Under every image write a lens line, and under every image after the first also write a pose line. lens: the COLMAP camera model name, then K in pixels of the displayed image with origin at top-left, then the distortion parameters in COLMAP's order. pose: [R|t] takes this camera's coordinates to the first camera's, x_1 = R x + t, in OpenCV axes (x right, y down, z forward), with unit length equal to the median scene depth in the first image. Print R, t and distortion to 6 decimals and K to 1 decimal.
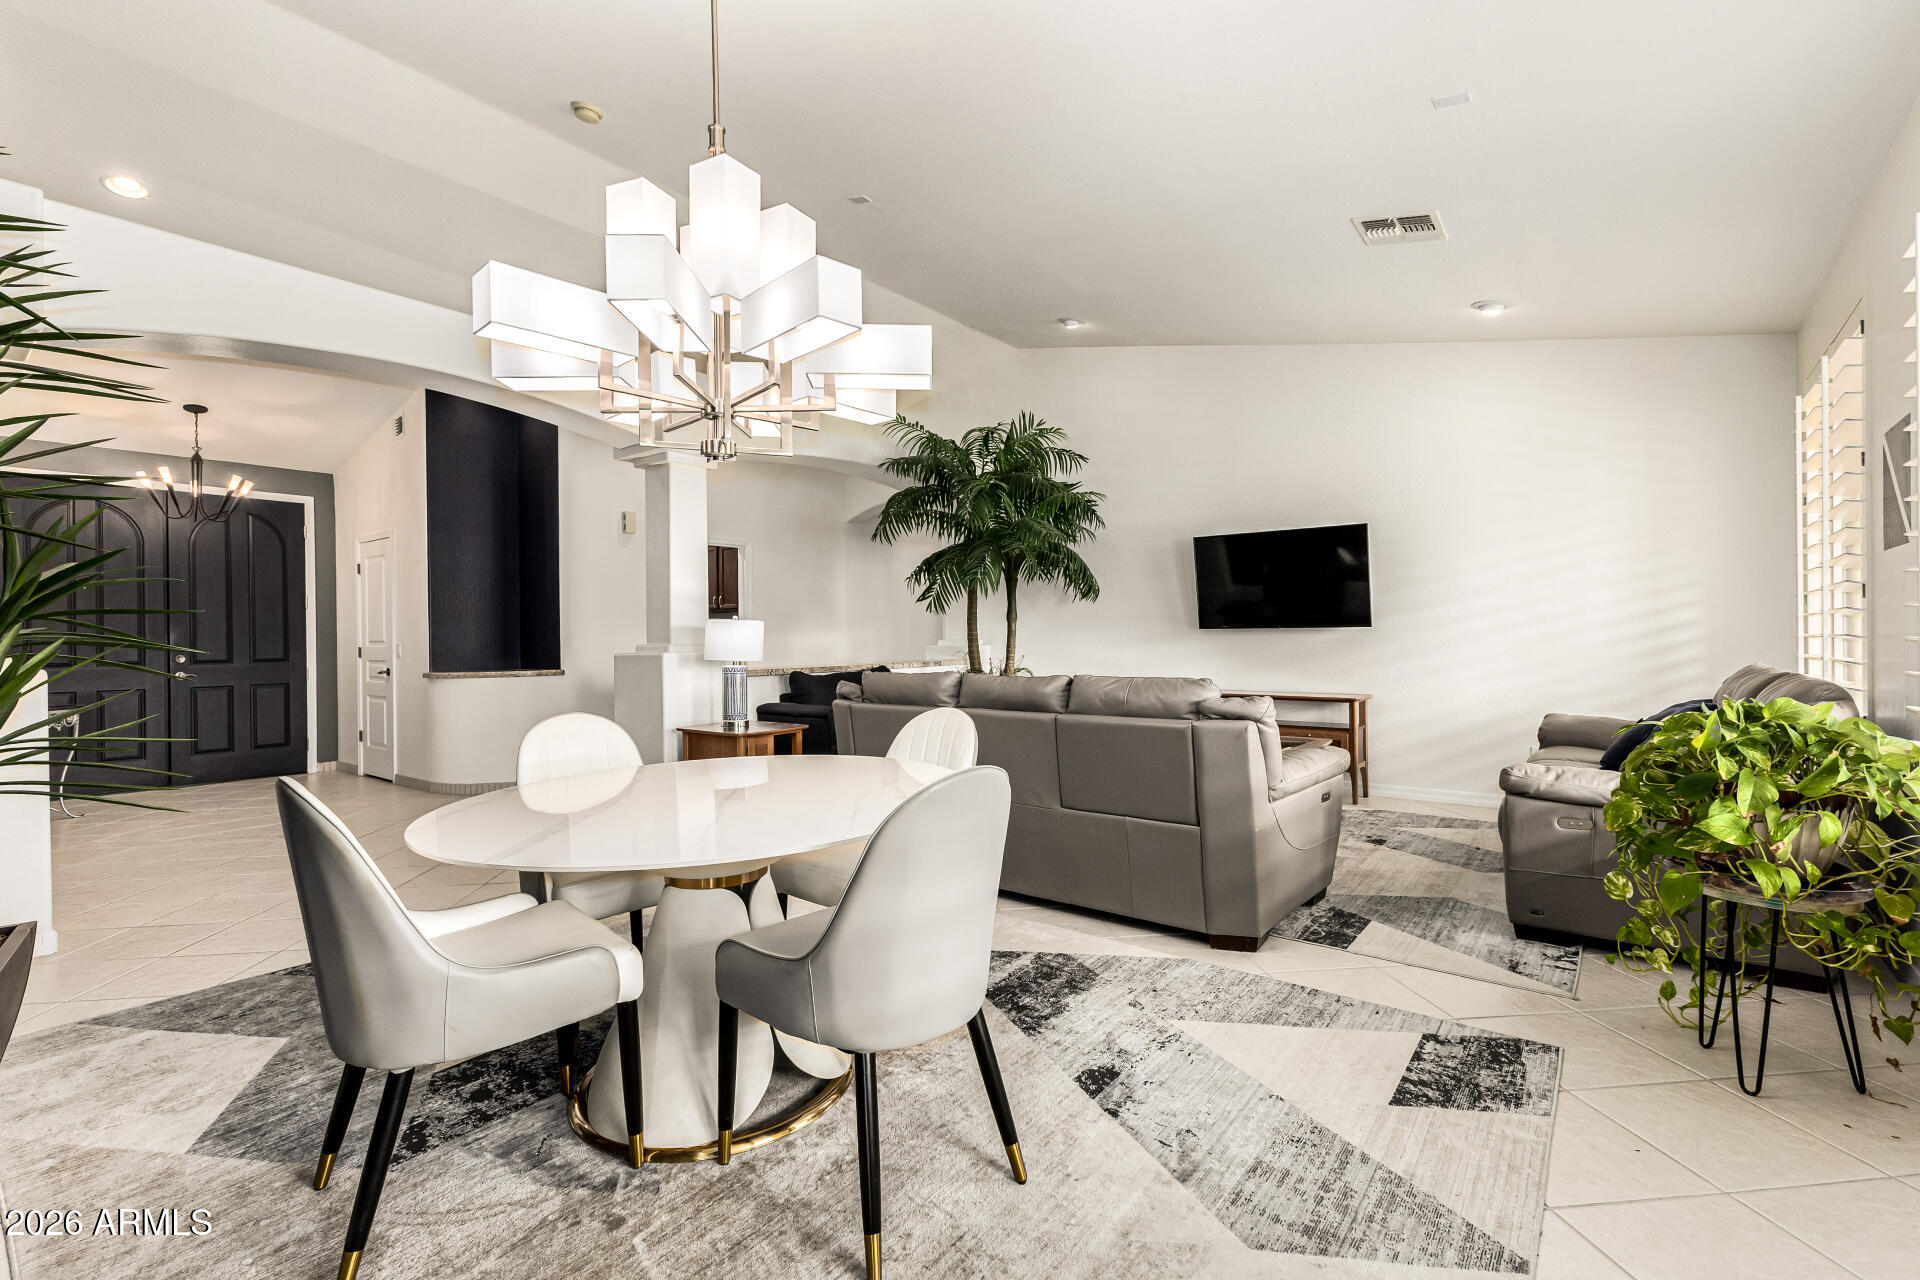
lens RADIAL K [[844.5, 0, 969.4], [0, 844.5, 633.4], [0, 0, 1]] dist [0.003301, 0.000425]
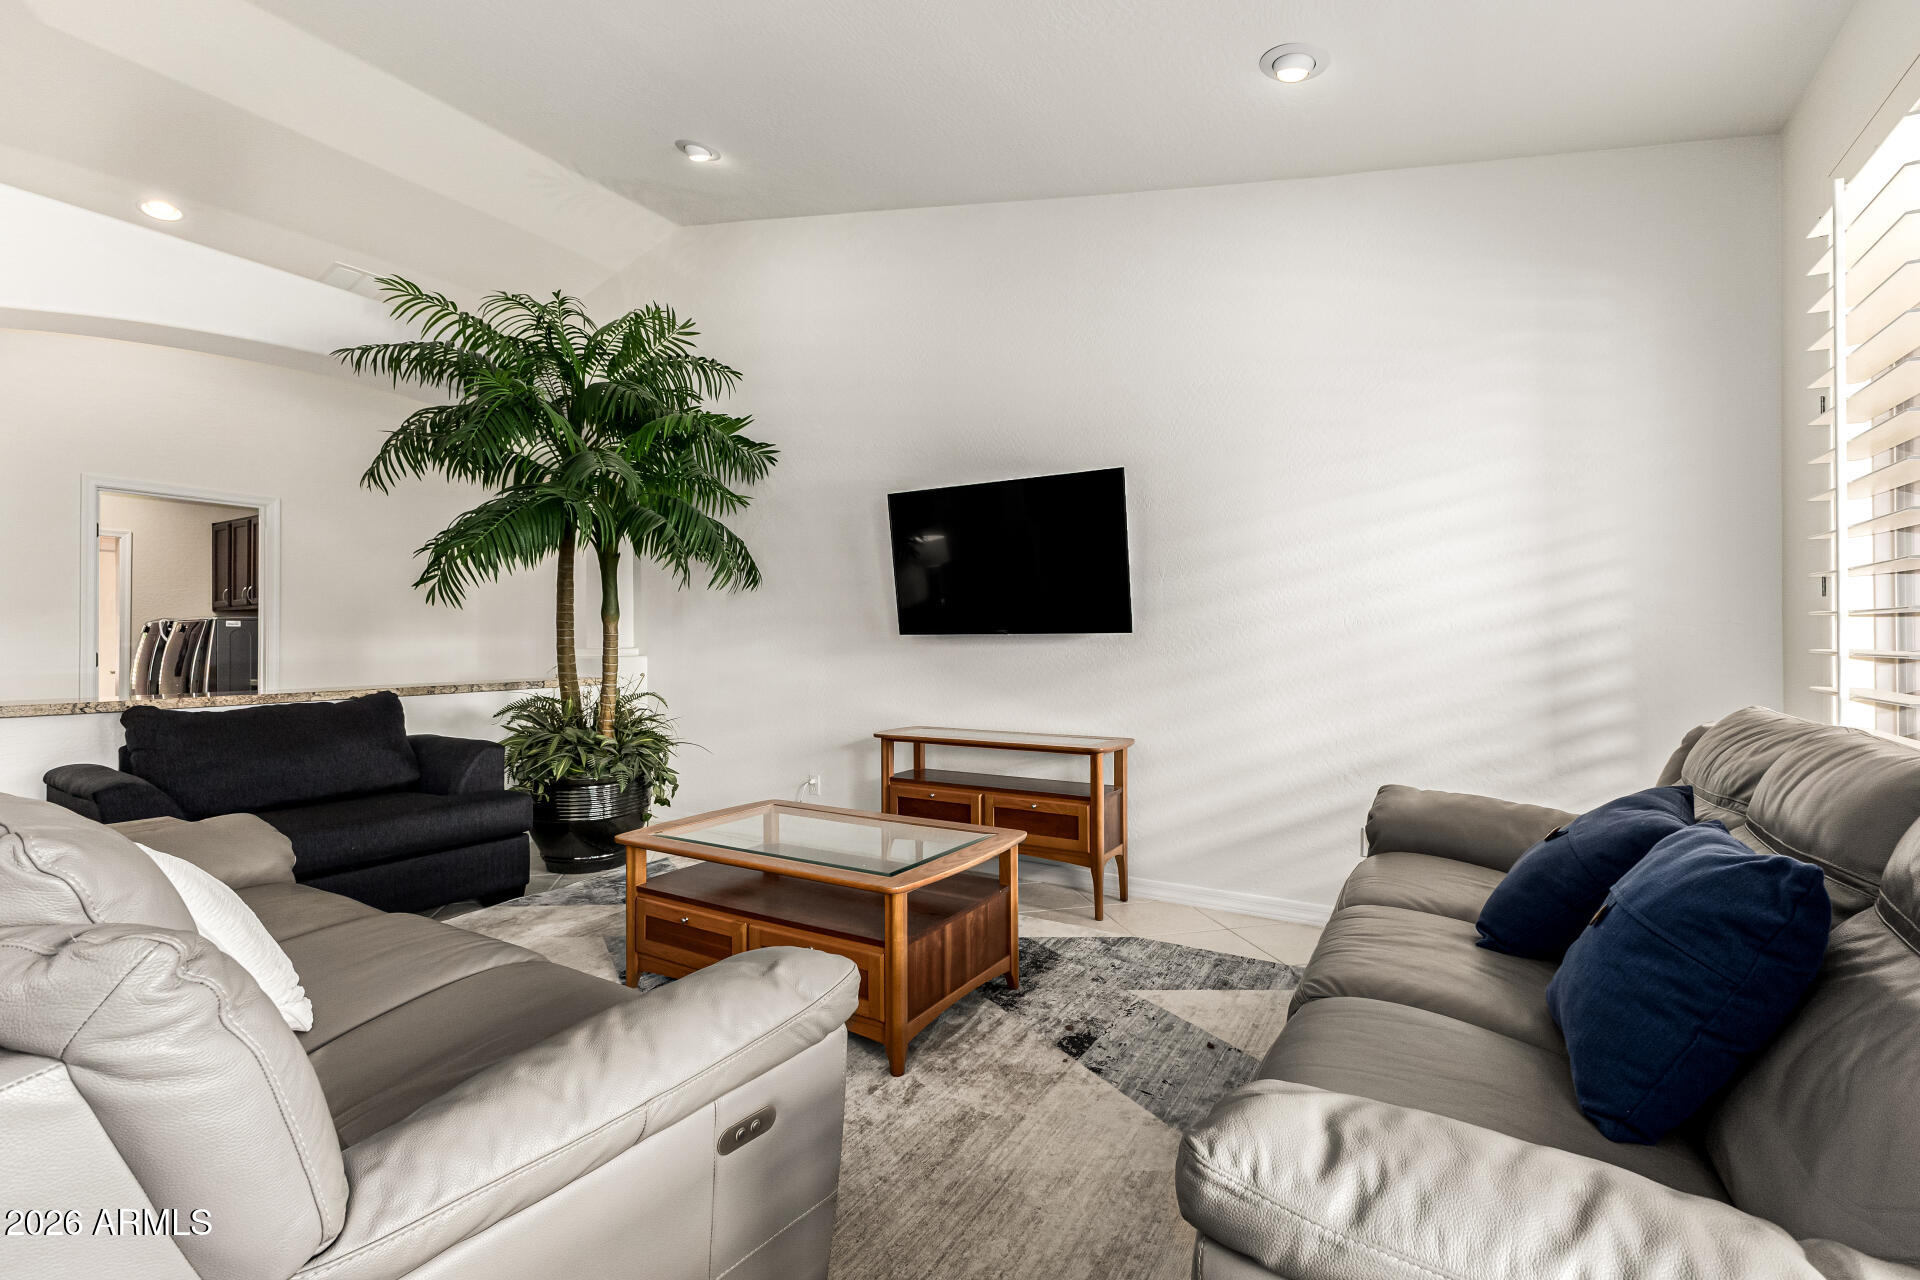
lens RADIAL K [[844.5, 0, 969.4], [0, 844.5, 633.4], [0, 0, 1]] dist [0.003301, 0.000425]
pose [[0.992485, 0.005736, 0.122232, 0.246555], [-0.005009, 0.999968, -0.006250, -0.002179], [-0.122264, 0.005591, 0.992482, 0.343123]]
